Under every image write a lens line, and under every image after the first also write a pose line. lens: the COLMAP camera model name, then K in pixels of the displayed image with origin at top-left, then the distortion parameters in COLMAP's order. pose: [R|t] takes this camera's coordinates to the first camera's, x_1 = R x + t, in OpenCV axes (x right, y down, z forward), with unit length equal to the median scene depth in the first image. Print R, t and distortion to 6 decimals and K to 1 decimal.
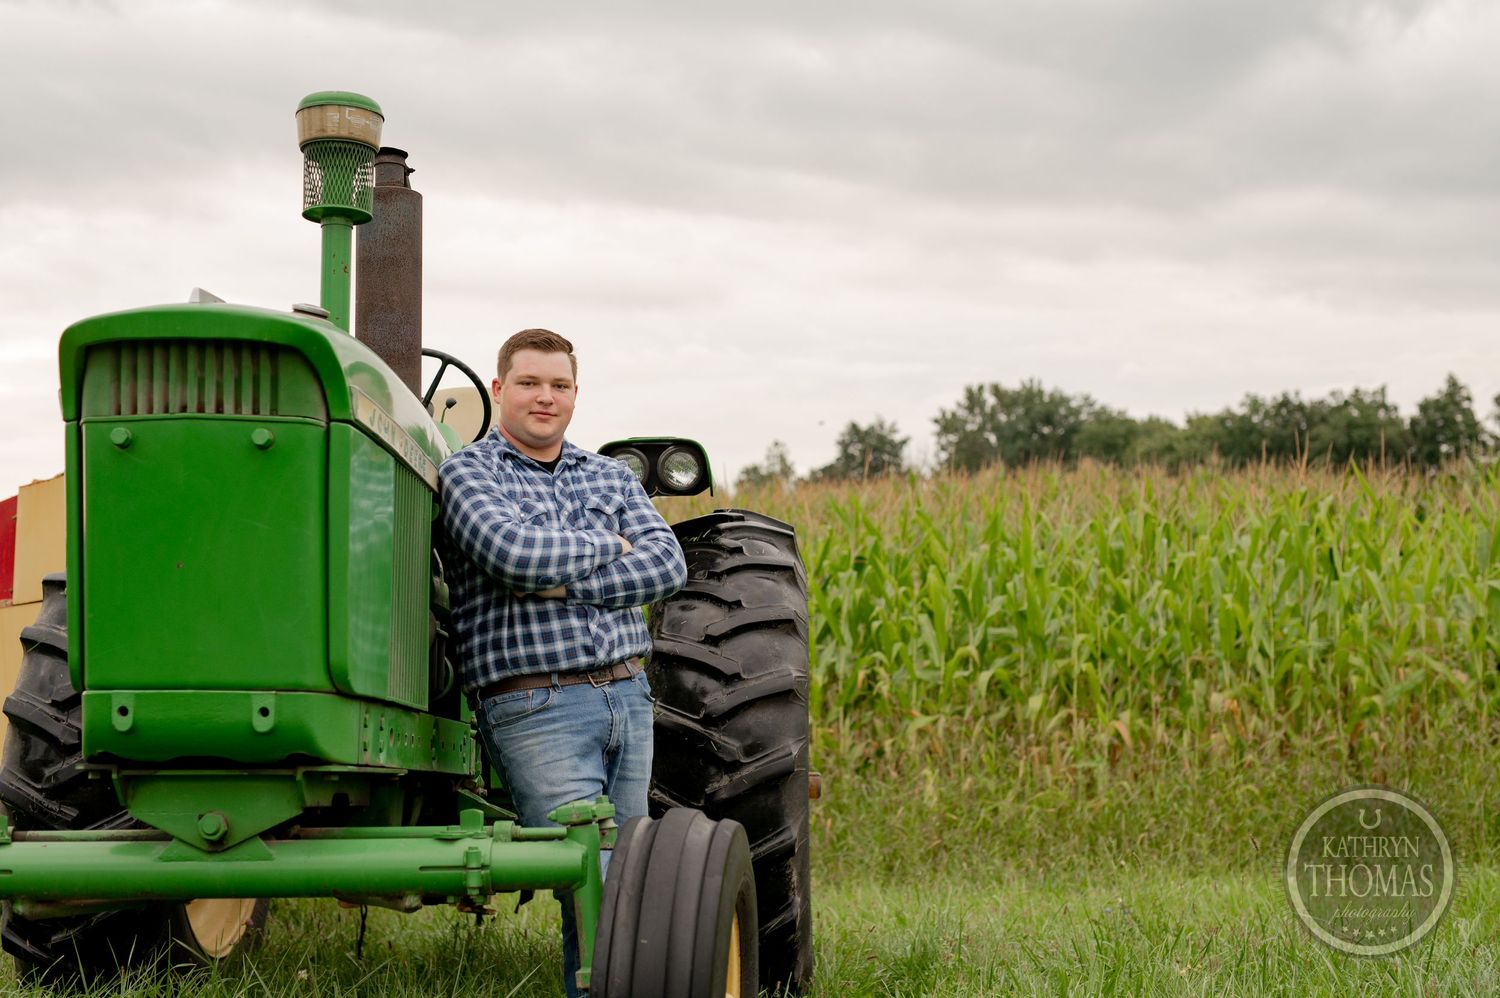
lens RADIAL K [[2054.6, 0, 750.6], [0, 2054.6, 501.5], [0, 0, 1]] dist [-0.017660, 0.055403]
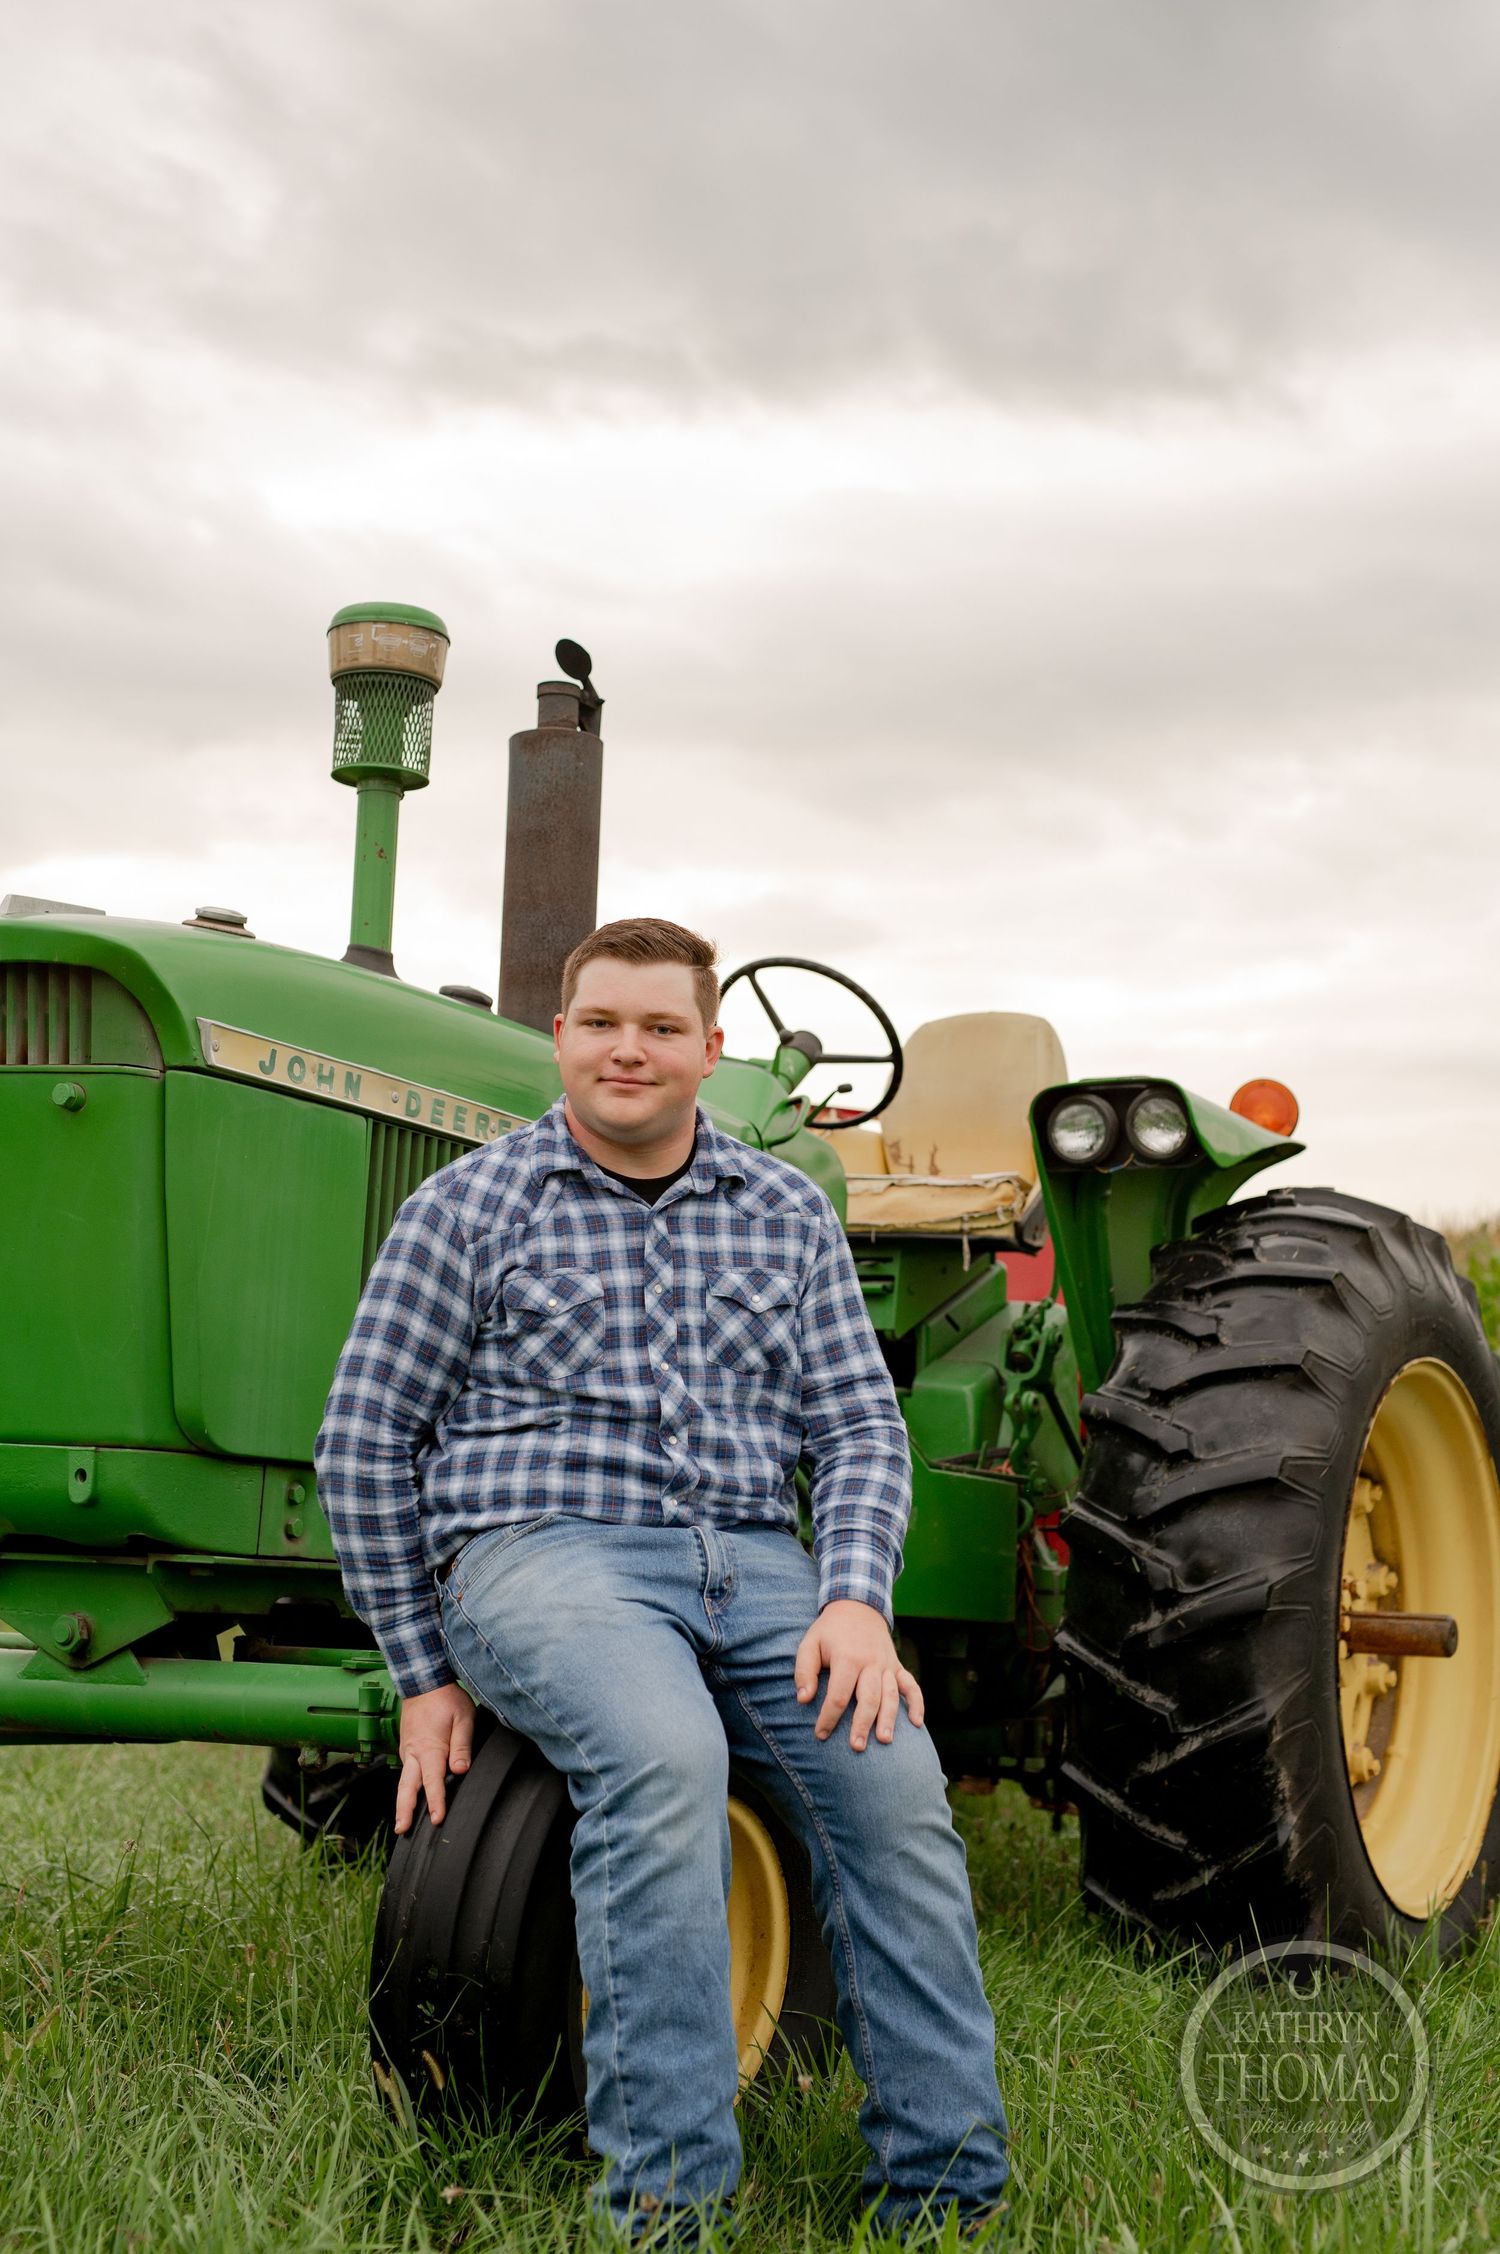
lens RADIAL K [[3092.0, 0, 742.0], [0, 3092.0, 1126.2], [0, 0, 1]] dist [-0.005983, 0.076596]
pose [[0.878814, -0.024520, -0.476534, 0.374476], [0.013710, 0.999564, -0.026149, 0.008772], [0.476967, 0.016447, 0.878767, 0.117686]]
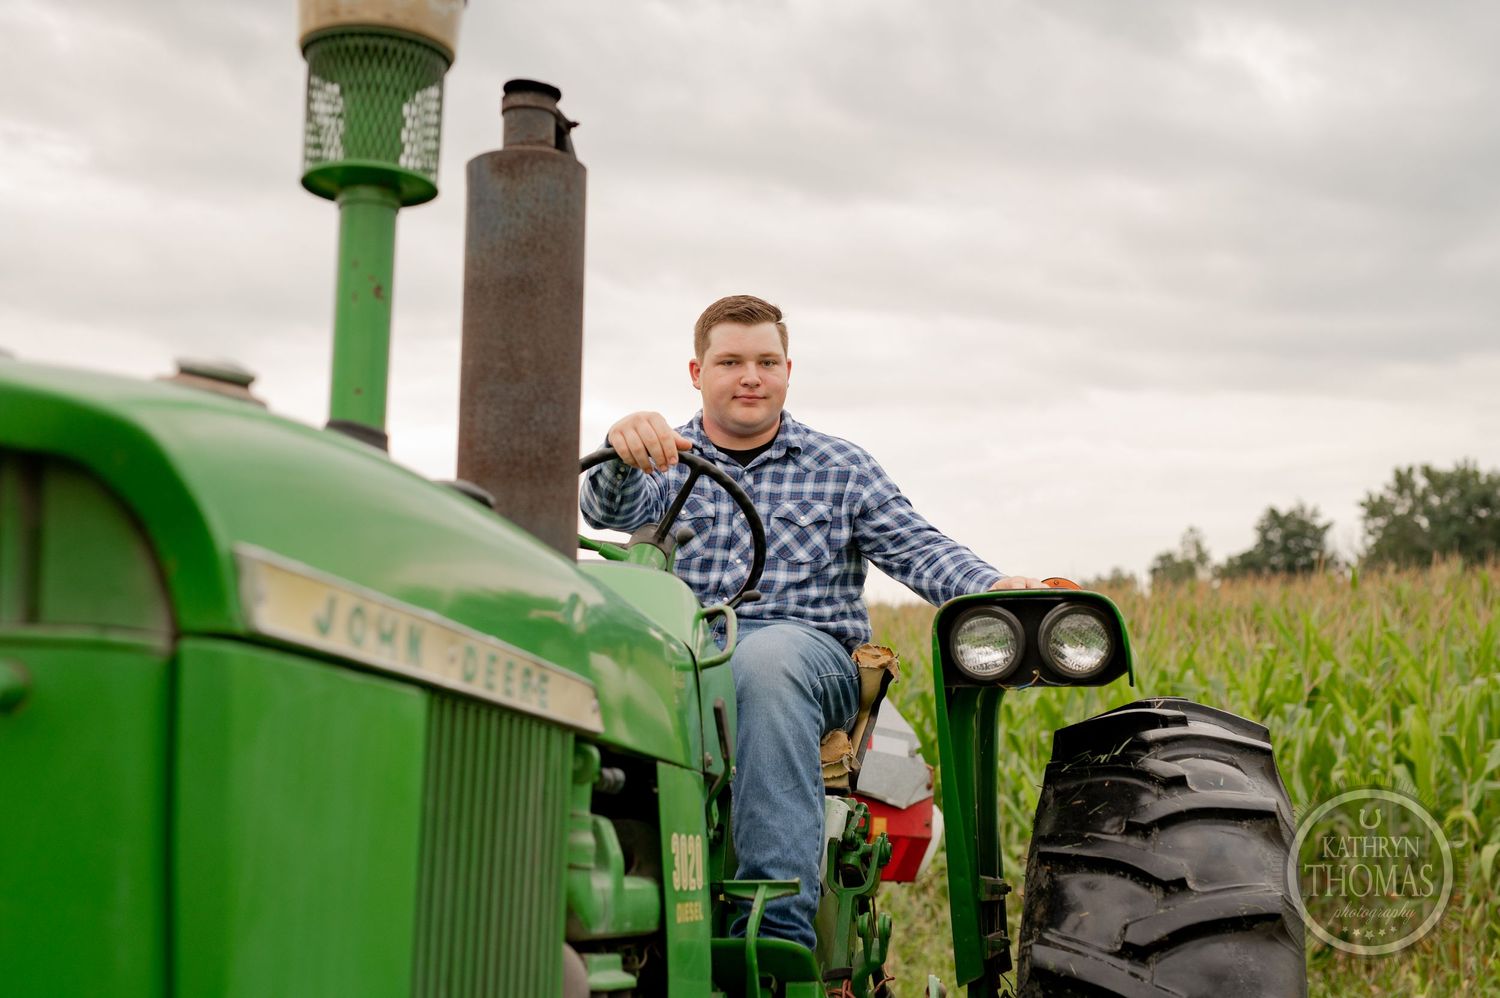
lens RADIAL K [[2057.7, 0, 753.1], [0, 2057.7, 502.7], [0, 0, 1]] dist [-0.005983, 0.076596]
pose [[0.980629, -0.008951, -0.195669, -0.011457], [0.000819, 0.999134, -0.041601, -0.037927], [0.195872, 0.040635, 0.979787, 0.484669]]
